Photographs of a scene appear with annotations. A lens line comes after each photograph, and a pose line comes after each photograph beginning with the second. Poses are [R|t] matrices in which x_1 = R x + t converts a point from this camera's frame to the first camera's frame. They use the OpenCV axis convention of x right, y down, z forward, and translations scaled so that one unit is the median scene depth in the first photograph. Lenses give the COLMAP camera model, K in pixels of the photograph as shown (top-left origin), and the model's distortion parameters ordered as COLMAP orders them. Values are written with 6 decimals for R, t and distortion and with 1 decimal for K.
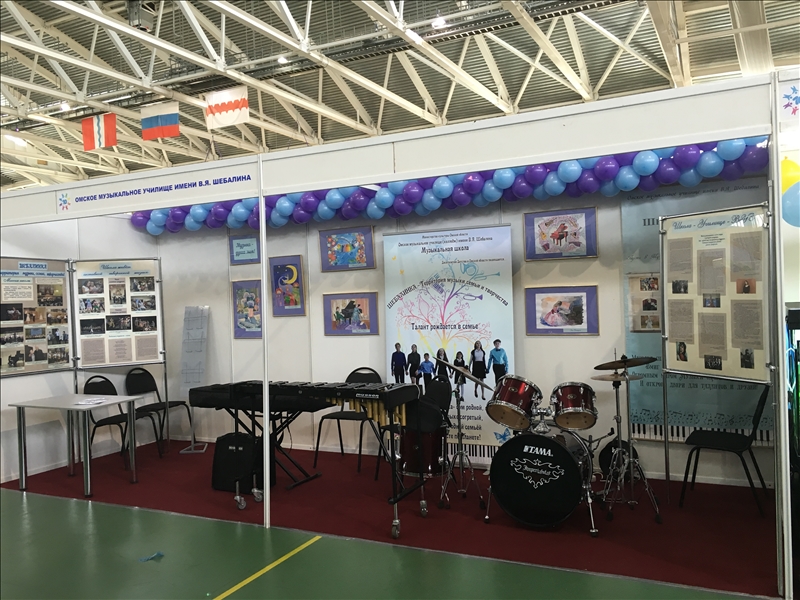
lens RADIAL K [[679.2, 0, 401.5], [0, 679.2, 302.7], [0, 0, 1]] dist [0.067693, -0.086043]
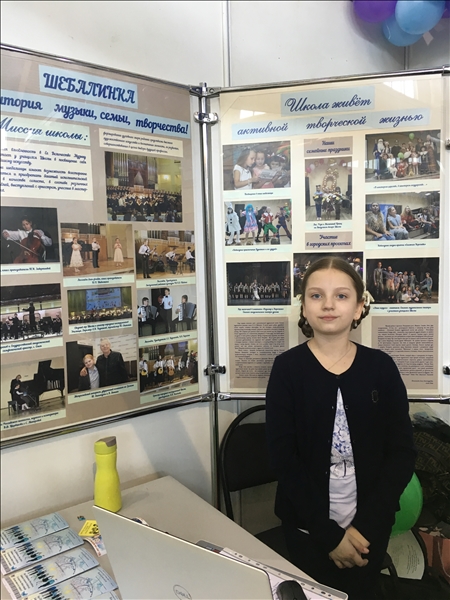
lens RADIAL K [[509.4, 0, 224.4], [0, 509.4, 298.8], [0, 0, 1]] dist [0.067693, -0.086043]
pose [[0.890886, 0.063322, -0.449791, -0.359462], [-0.013399, 0.993468, 0.113322, 0.013511], [0.454029, -0.094931, 0.885915, 0.785951]]
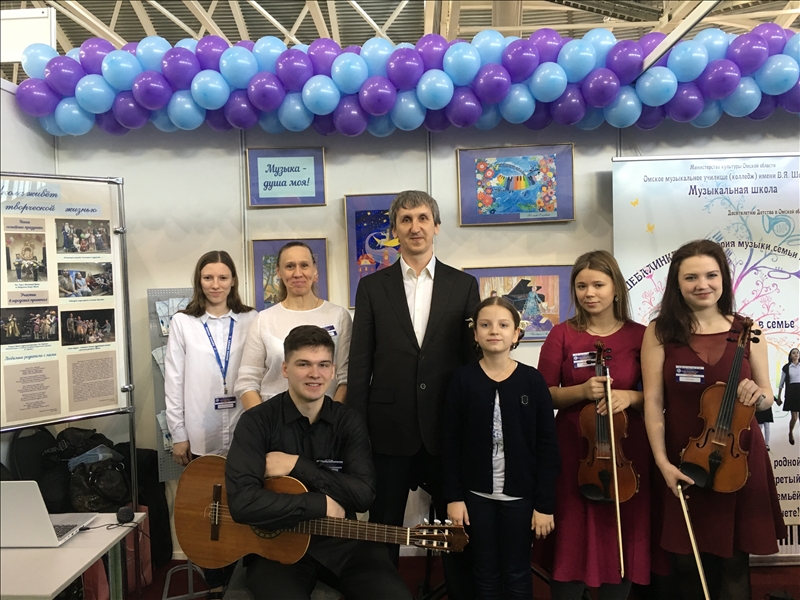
lens RADIAL K [[679.2, 0, 396.9], [0, 679.2, 301.1], [0, 0, 1]] dist [0.067693, -0.086043]
pose [[0.907036, -0.000499, 0.421052, -0.402918], [-0.004086, 0.999942, 0.009987, 0.009652], [-0.421033, -0.010779, 0.906981, 0.545535]]
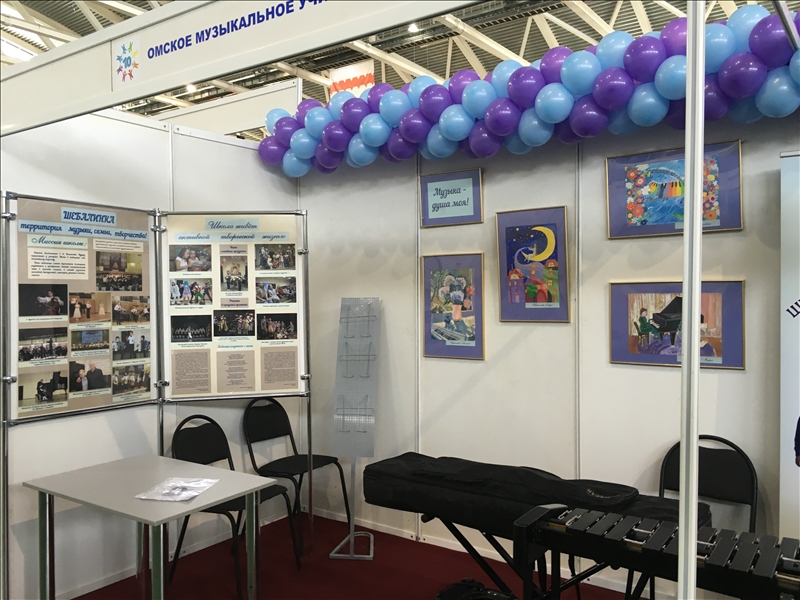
lens RADIAL K [[679.2, 0, 398.9], [0, 679.2, 300.6], [0, 0, 1]] dist [0.067693, -0.086043]
pose [[0.987002, 0.030272, -0.157832, -0.196562], [-0.029001, 0.999526, 0.010348, 0.000507], [0.158070, -0.005637, 0.987412, 0.480963]]
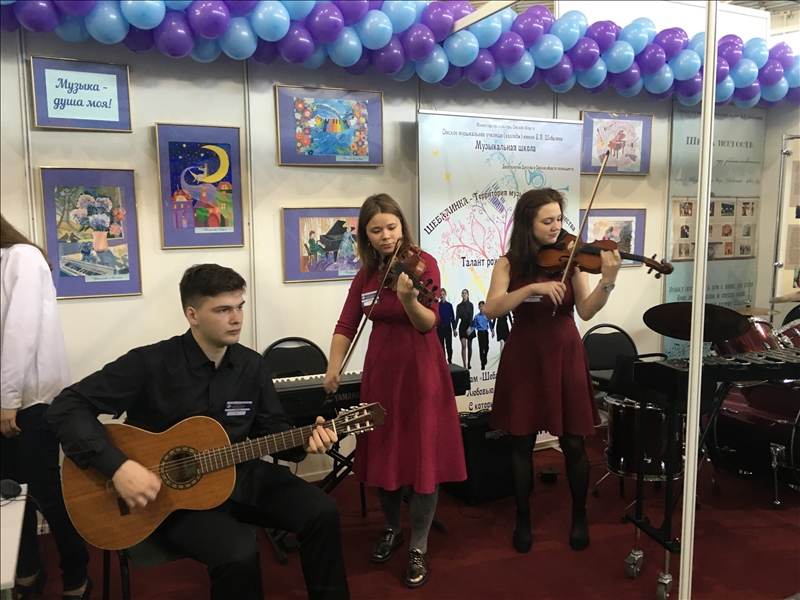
lens RADIAL K [[679.2, 0, 396.7], [0, 679.2, 300.2], [0, 0, 1]] dist [0.067693, -0.086043]
pose [[0.605493, -0.063387, 0.793322, -0.509657], [-0.004363, 0.996544, 0.082955, 0.016584], [-0.795838, -0.053690, 0.603124, 0.614474]]
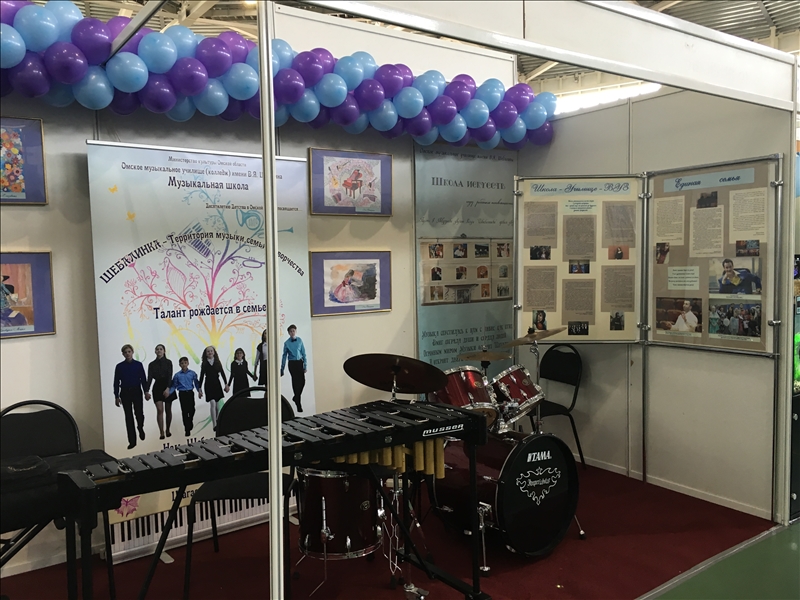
lens RADIAL K [[679.2, 0, 399.1], [0, 679.2, 299.8], [0, 0, 1]] dist [0.067693, -0.086043]
pose [[0.463361, -0.029000, 0.885695, -0.372622], [0.013376, 0.999579, 0.025731, 0.010788], [-0.886069, -0.000076, 0.463554, 0.519411]]
